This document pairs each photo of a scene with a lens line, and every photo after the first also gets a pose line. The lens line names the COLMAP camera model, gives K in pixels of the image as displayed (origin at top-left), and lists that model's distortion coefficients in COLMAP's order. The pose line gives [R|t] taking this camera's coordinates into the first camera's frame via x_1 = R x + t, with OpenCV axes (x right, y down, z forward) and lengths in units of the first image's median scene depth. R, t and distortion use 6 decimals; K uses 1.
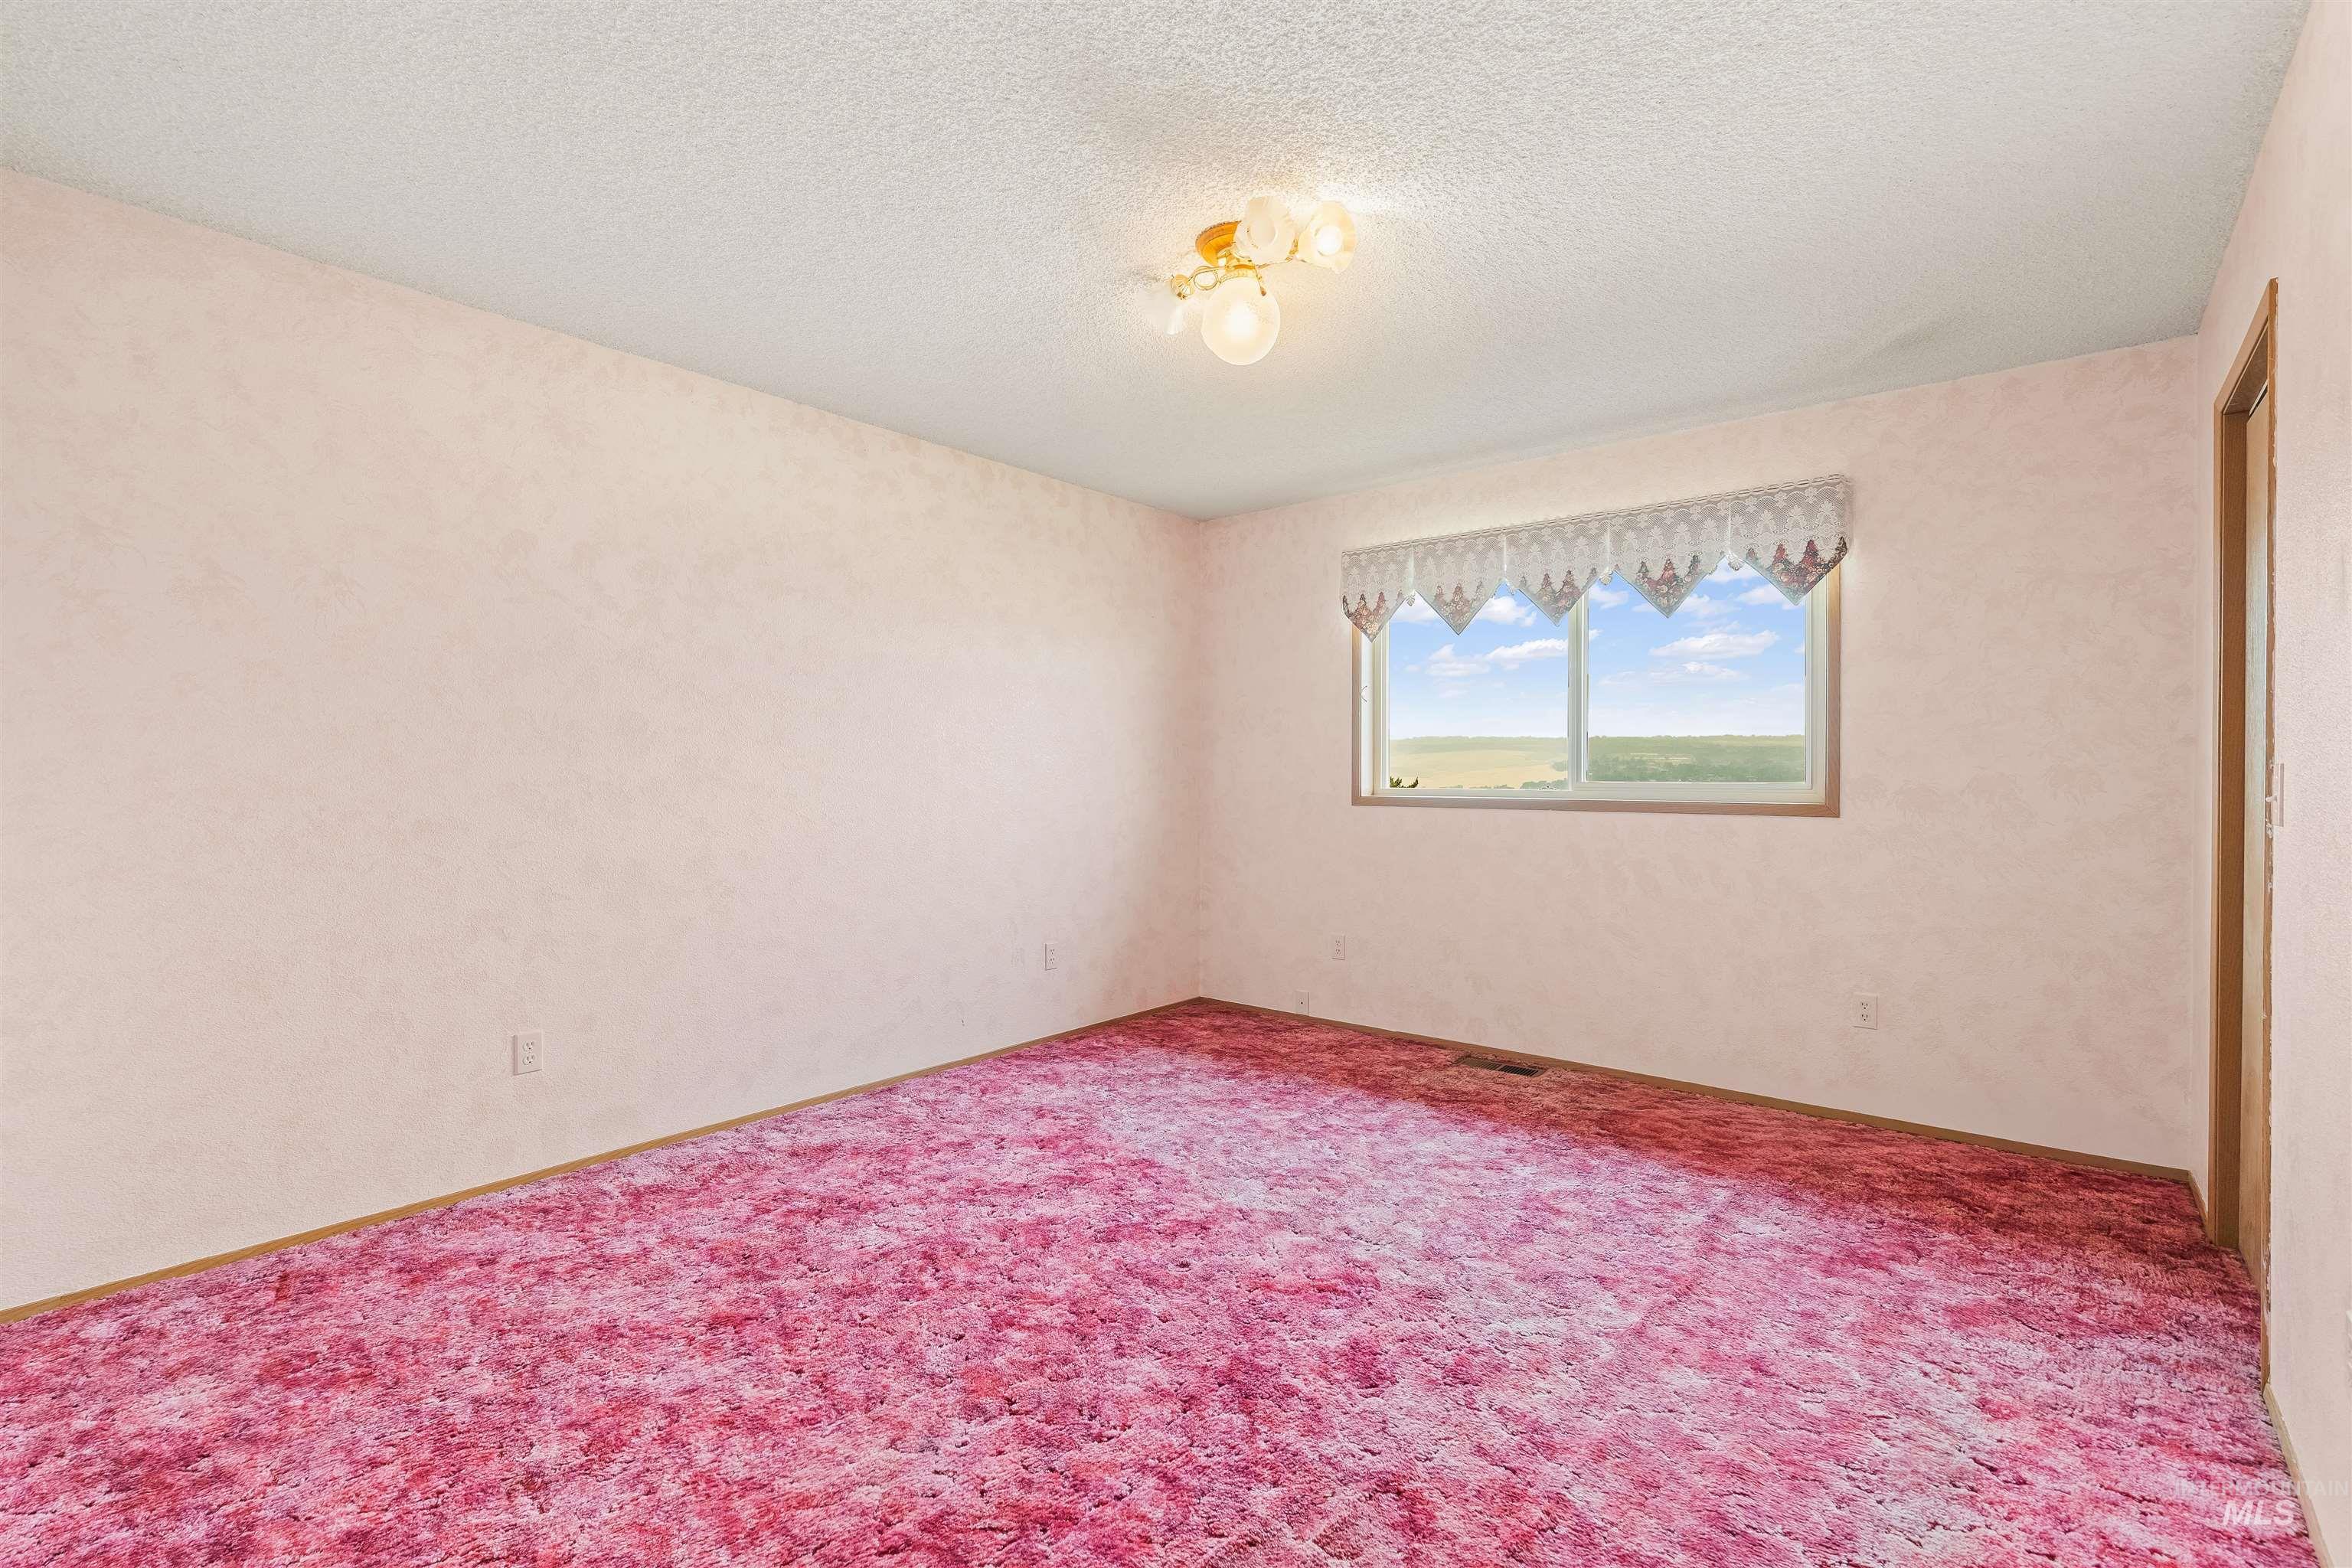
lens RADIAL K [[1052.0, 0, 1185.4], [0, 1052.0, 760.7], [0, 0, 1]] dist [-0.001181, -0.000193]
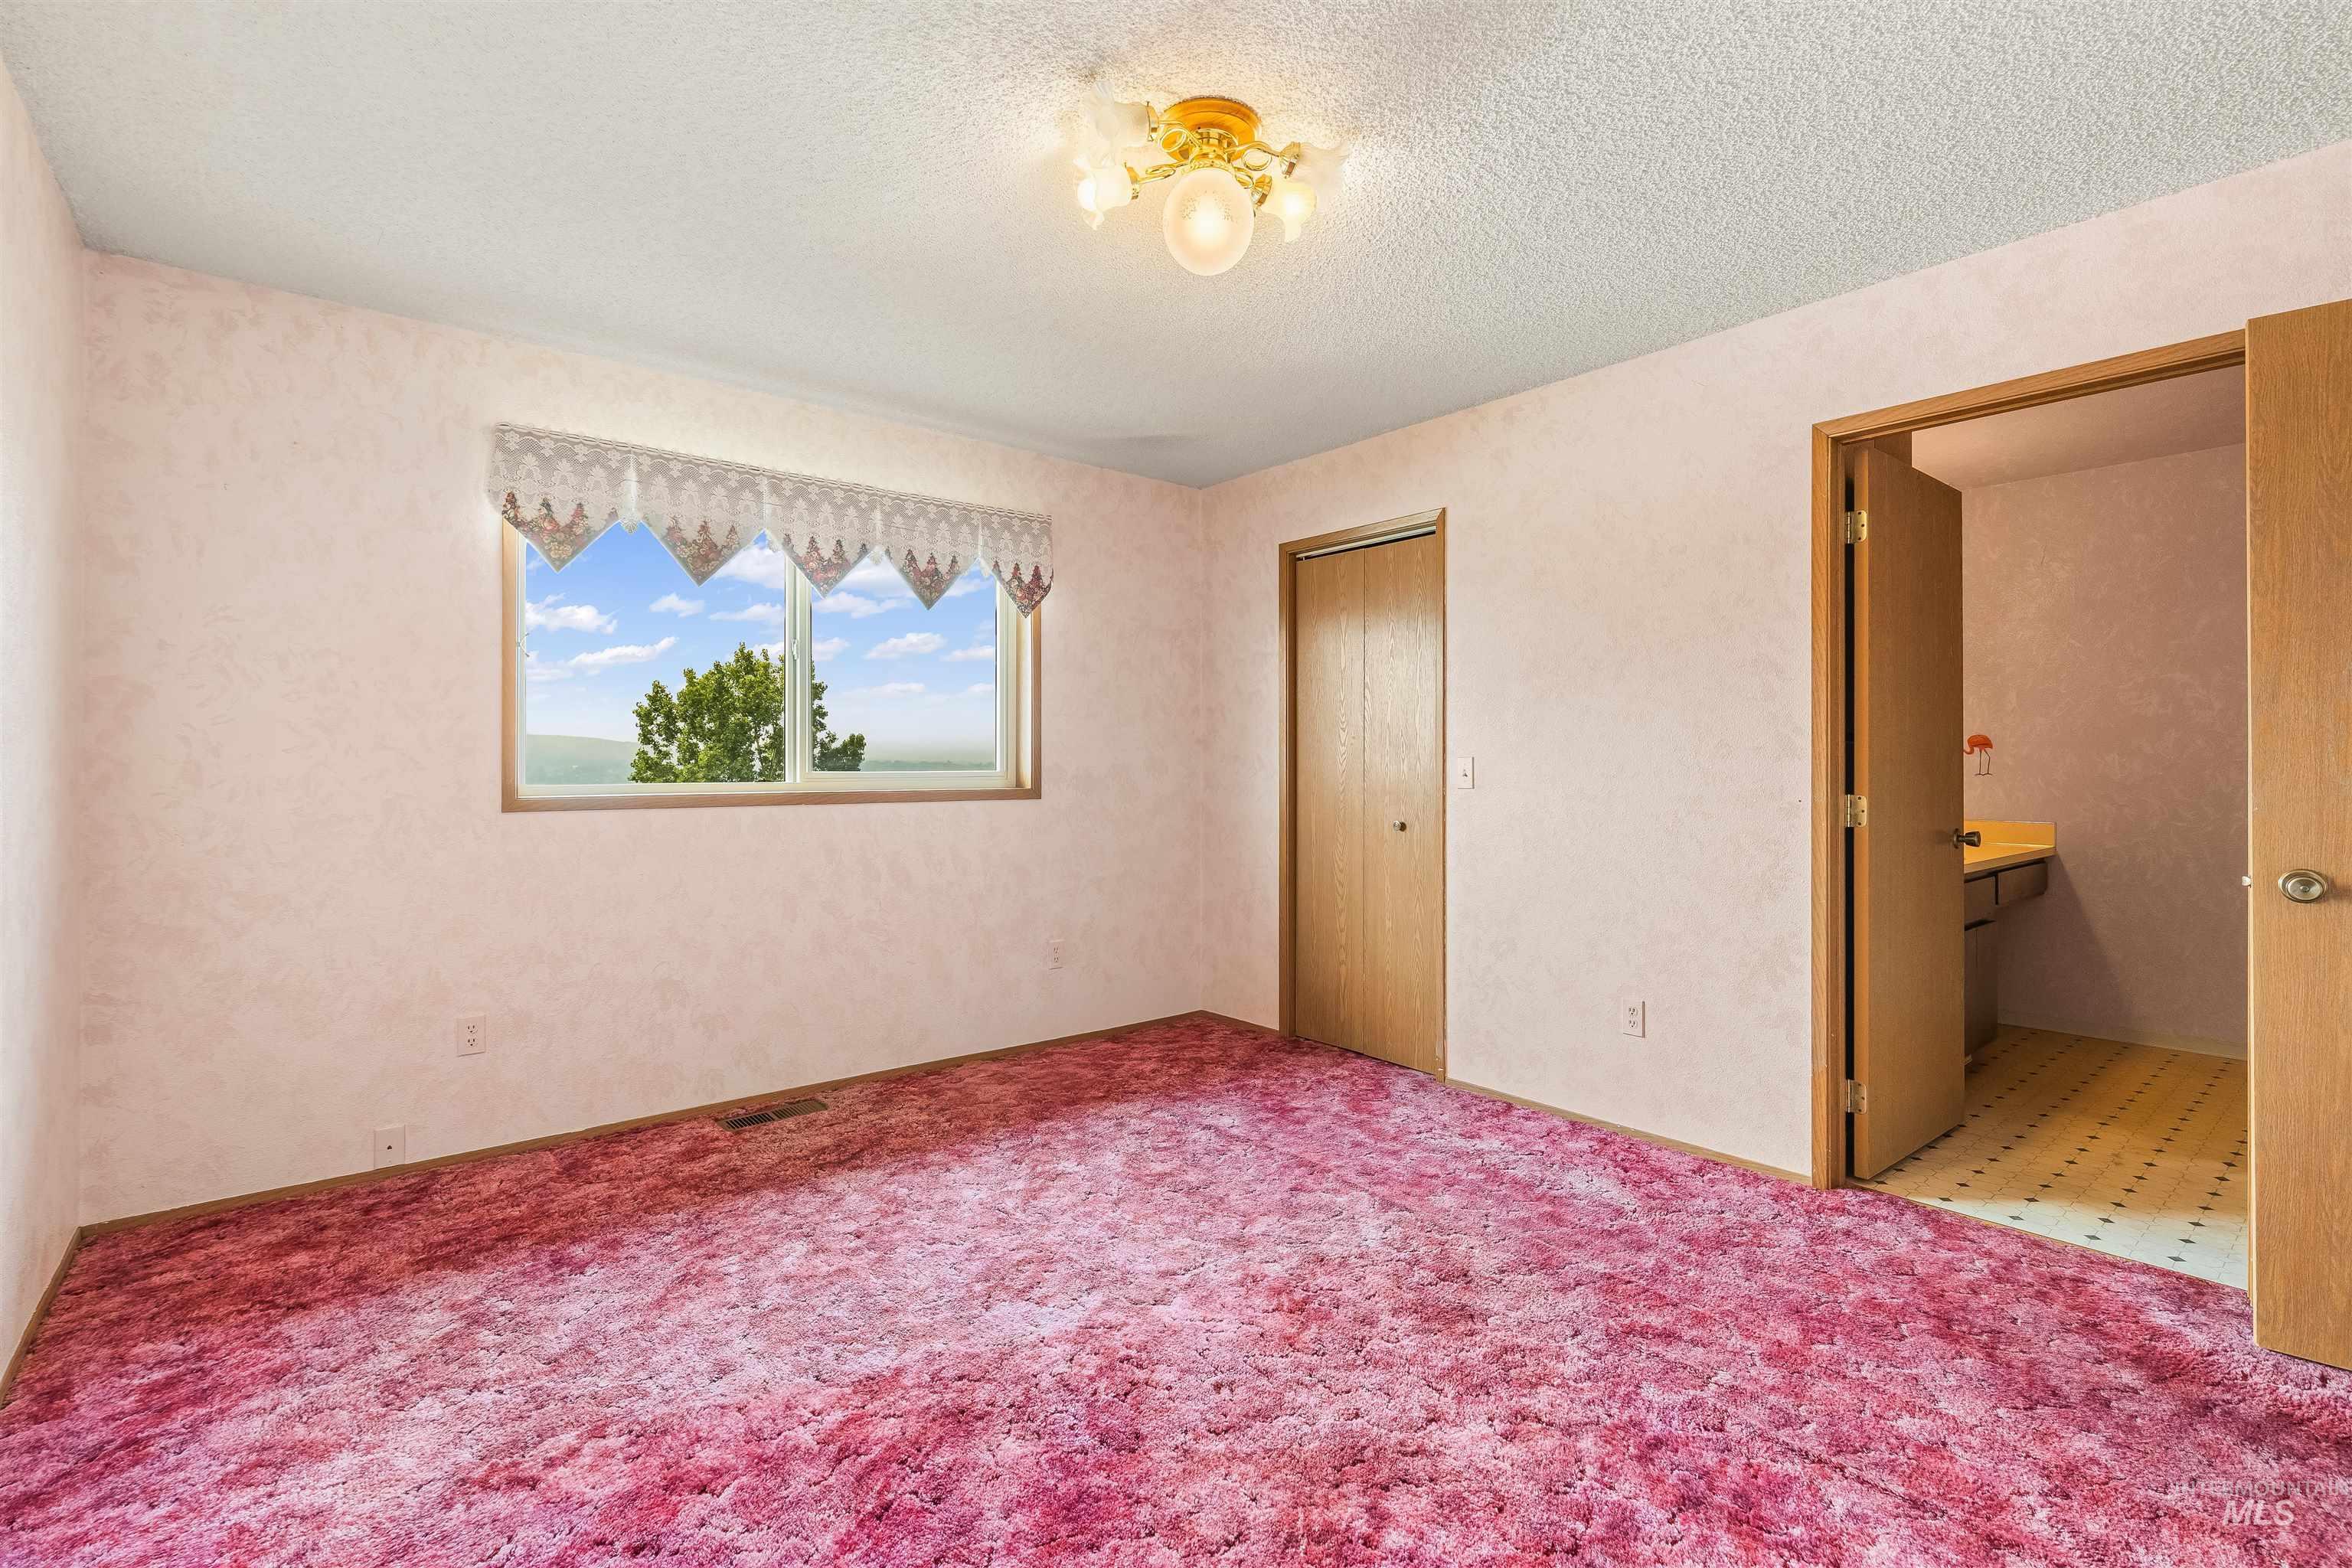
lens RADIAL K [[1074.1, 0, 1174.0], [0, 1074.1, 742.8], [0, 0, 1]] dist [0.001369, 0.000163]
pose [[0.193517, 0.015469, 0.980975, -0.545710], [-0.010032, 0.999855, -0.013788, 0.005040], [-0.981046, -0.007173, 0.193645, 0.596306]]
